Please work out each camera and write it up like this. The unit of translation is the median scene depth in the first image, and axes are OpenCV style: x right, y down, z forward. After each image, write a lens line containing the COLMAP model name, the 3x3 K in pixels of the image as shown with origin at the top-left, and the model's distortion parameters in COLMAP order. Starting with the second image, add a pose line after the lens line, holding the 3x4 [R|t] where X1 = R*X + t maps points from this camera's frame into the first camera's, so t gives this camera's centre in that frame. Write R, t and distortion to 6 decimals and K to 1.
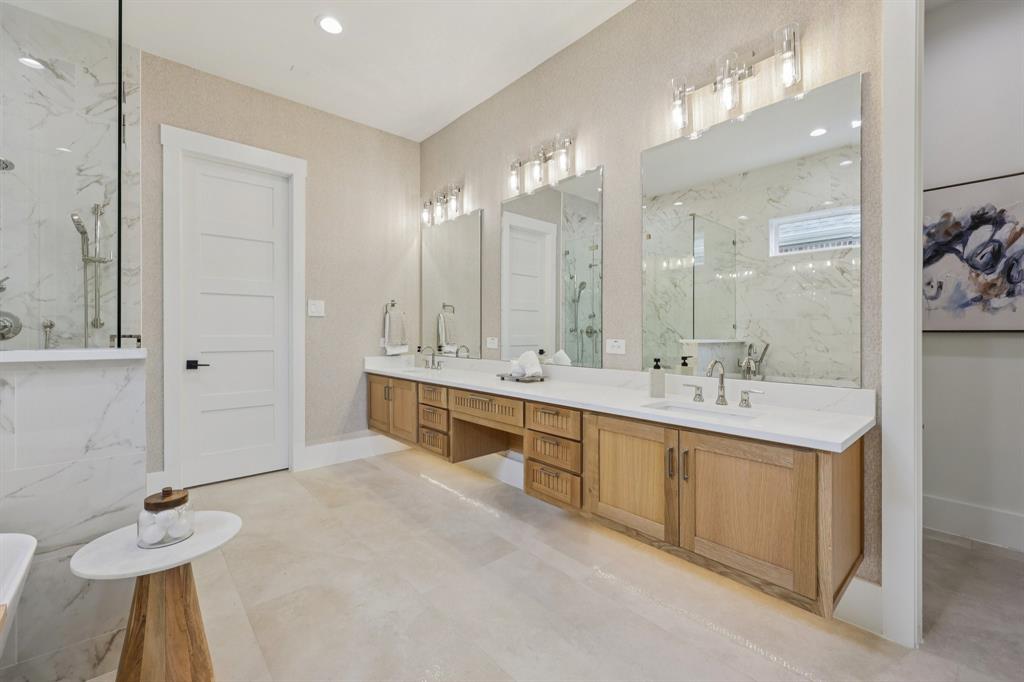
lens RADIAL K [[429.3, 0, 513.5], [0, 429.3, 337.8], [0, 0, 1]] dist [0.014832, -0.000212]
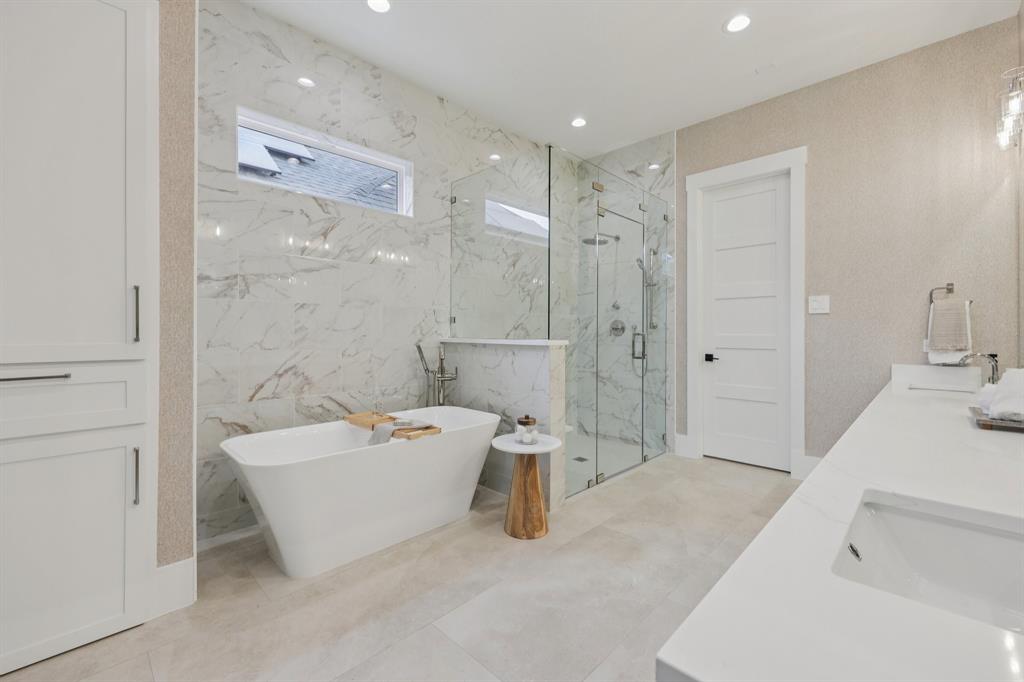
lens RADIAL K [[429.3, 0, 513.7], [0, 429.3, 334.3], [0, 0, 1]] dist [0.014832, -0.000212]
pose [[0.088529, 0.003235, -0.996068, 0.395197], [-0.013709, 0.999904, 0.002029, -0.000127], [0.995979, 0.013475, 0.088565, 0.301894]]
